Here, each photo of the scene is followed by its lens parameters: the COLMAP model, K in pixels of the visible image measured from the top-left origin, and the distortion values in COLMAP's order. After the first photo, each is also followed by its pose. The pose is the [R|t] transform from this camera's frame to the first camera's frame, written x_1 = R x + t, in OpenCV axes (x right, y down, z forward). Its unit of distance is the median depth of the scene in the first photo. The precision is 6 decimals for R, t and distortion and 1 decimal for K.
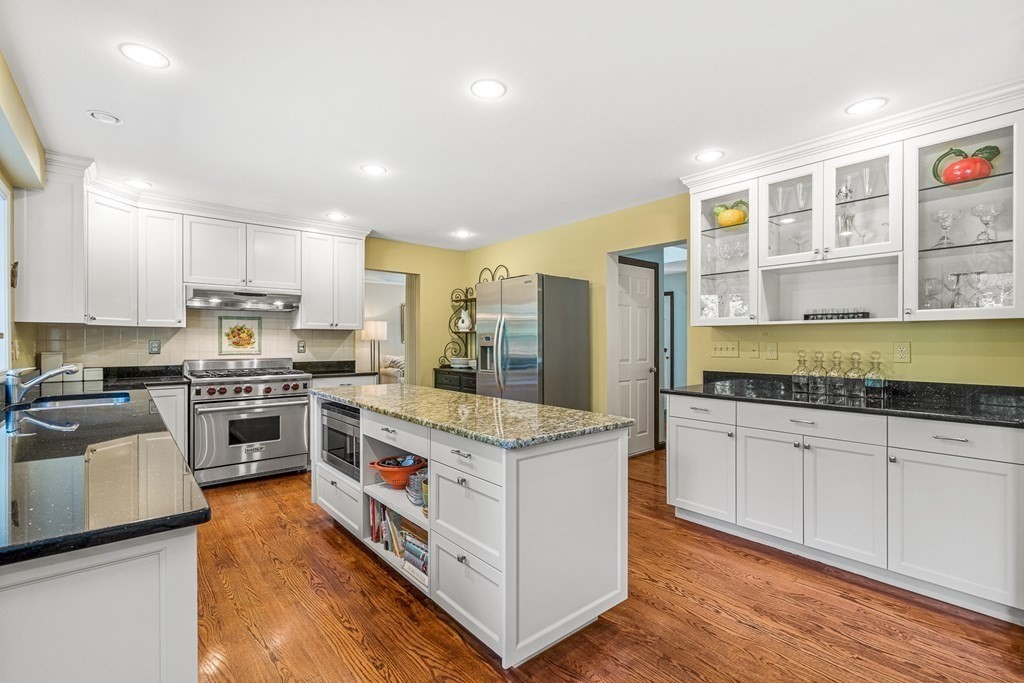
lens RADIAL K [[467.2, 0, 519.0], [0, 467.2, 342.5], [0, 0, 1]] dist [-0.003657, 0.000662]
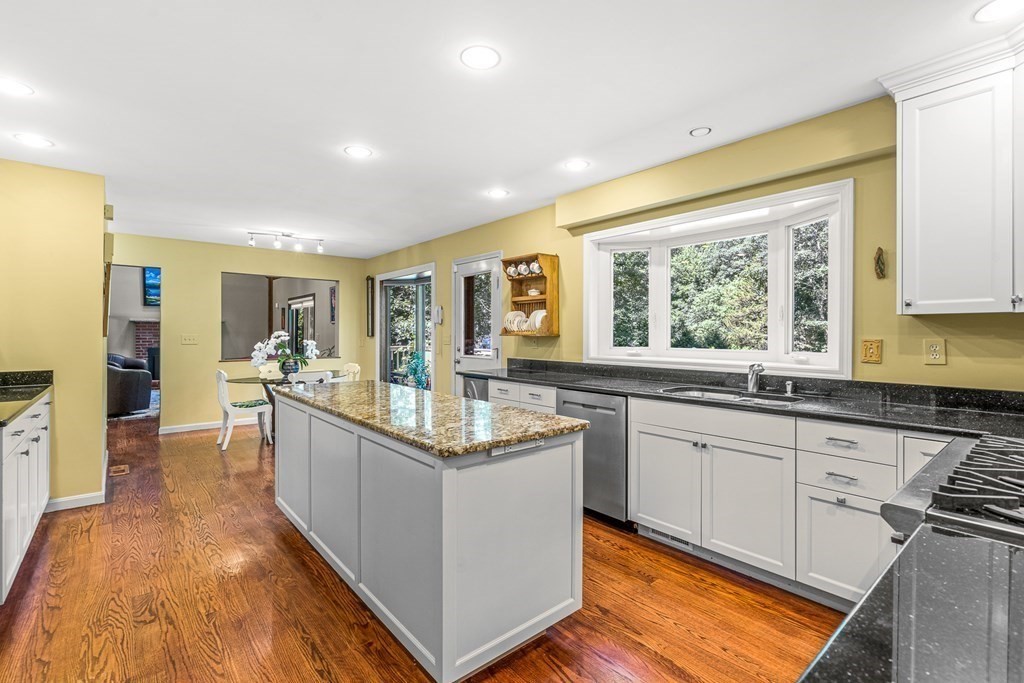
lens RADIAL K [[467.2, 0, 513.9], [0, 467.2, 336.4], [0, 0, 1]] dist [-0.003657, 0.000662]
pose [[-0.999999, -0.001171, 0.001081, -0.294497], [-0.001158, 0.999933, 0.011511, -0.013446], [-0.001094, 0.011510, -0.999933, 1.330099]]
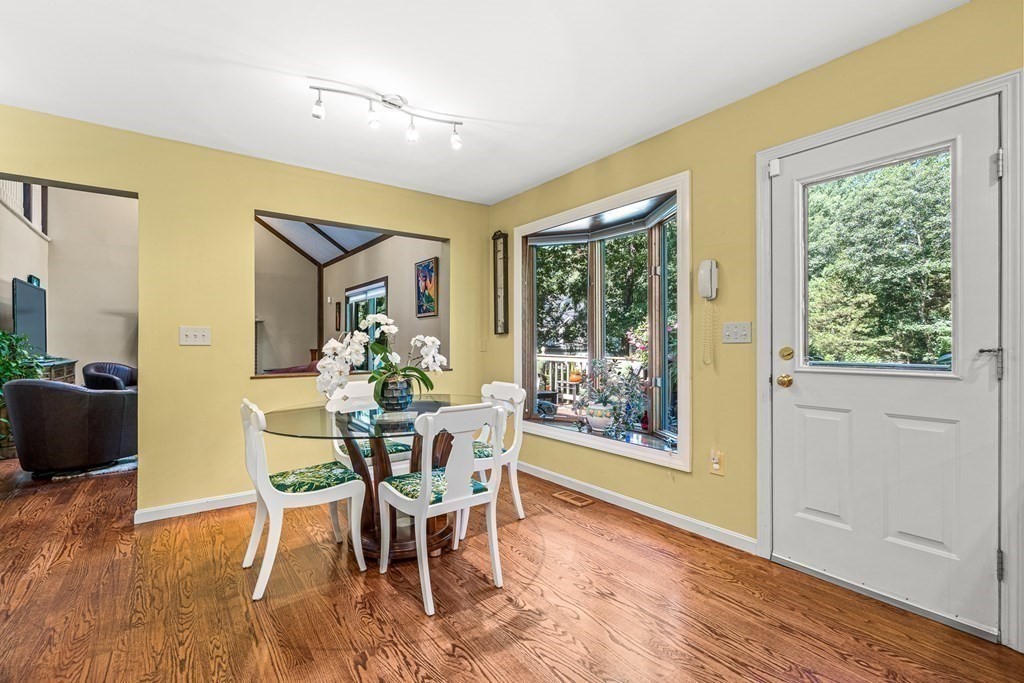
lens RADIAL K [[467.2, 0, 517.8], [0, 467.2, 343.8], [0, 0, 1]] dist [-0.003657, 0.000662]
pose [[-0.998241, 0.001255, 0.059272, 0.178832], [0.001778, 0.999960, 0.008778, 0.022703], [-0.059259, 0.008868, -0.998203, 0.556844]]
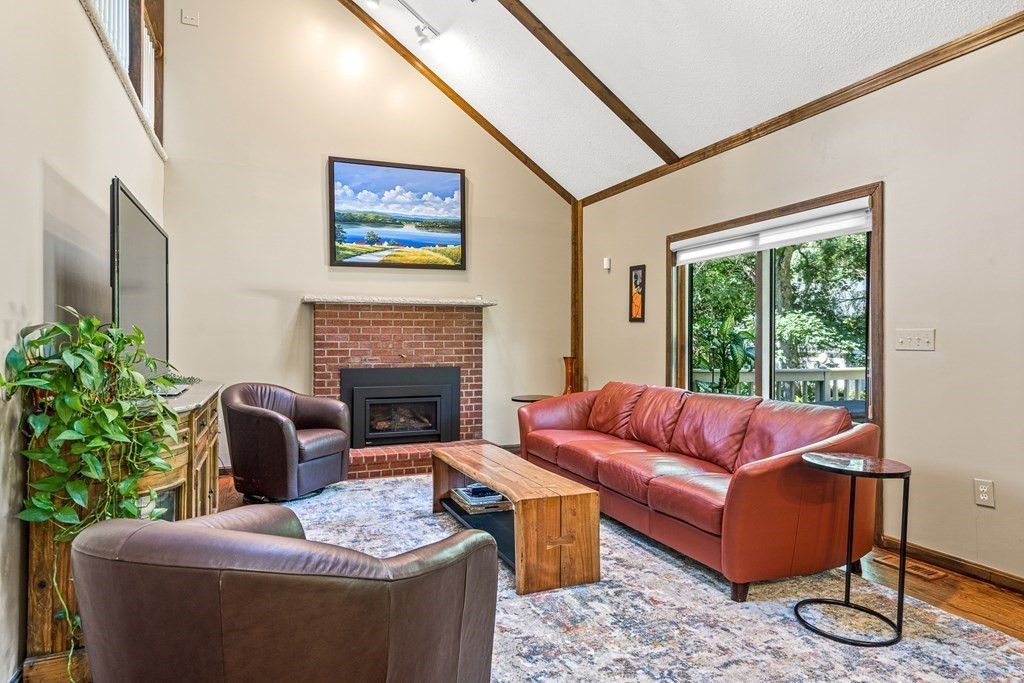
lens RADIAL K [[586.9, 0, 510.9], [0, 586.9, 338.4], [0, 0, 1]] dist [0.003707, 0.000505]
pose [[-0.959392, 0.001901, 0.282071, 1.059881], [0.001969, 0.999998, -0.000043, 0.017945], [-0.282071, 0.000515, -0.959394, -0.162909]]
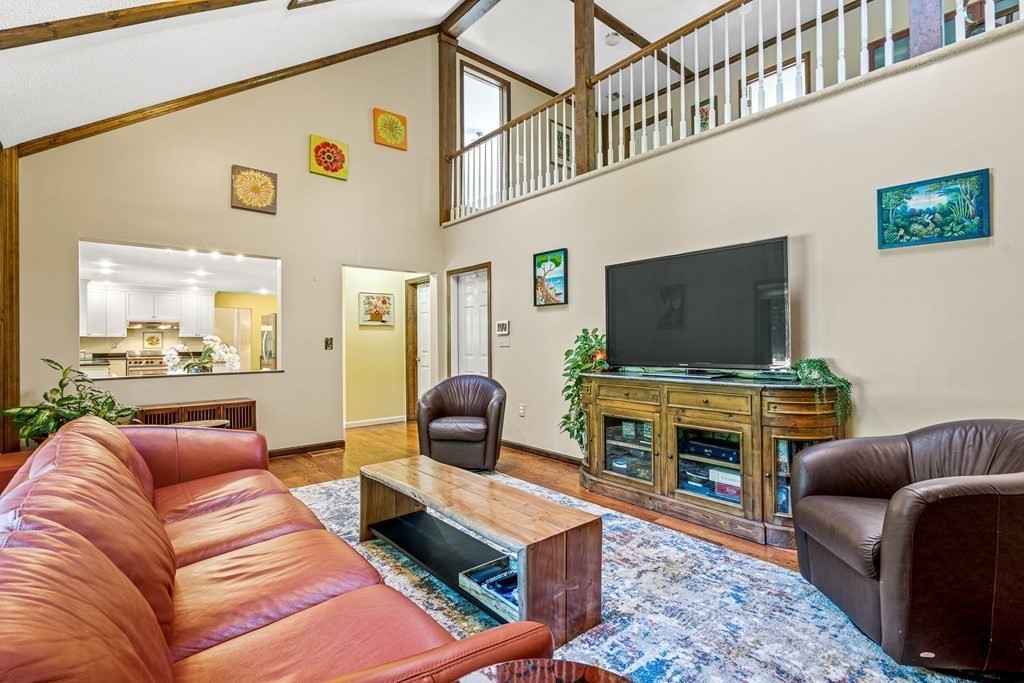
lens RADIAL K [[467.2, 0, 513.6], [0, 467.2, 340.3], [0, 0, 1]] dist [-0.003657, 0.000662]
pose [[0.999959, -0.006355, 0.006438, 1.337043], [0.006426, 0.999917, -0.011141, 0.025332], [-0.006367, 0.011182, 0.999917, -1.500831]]
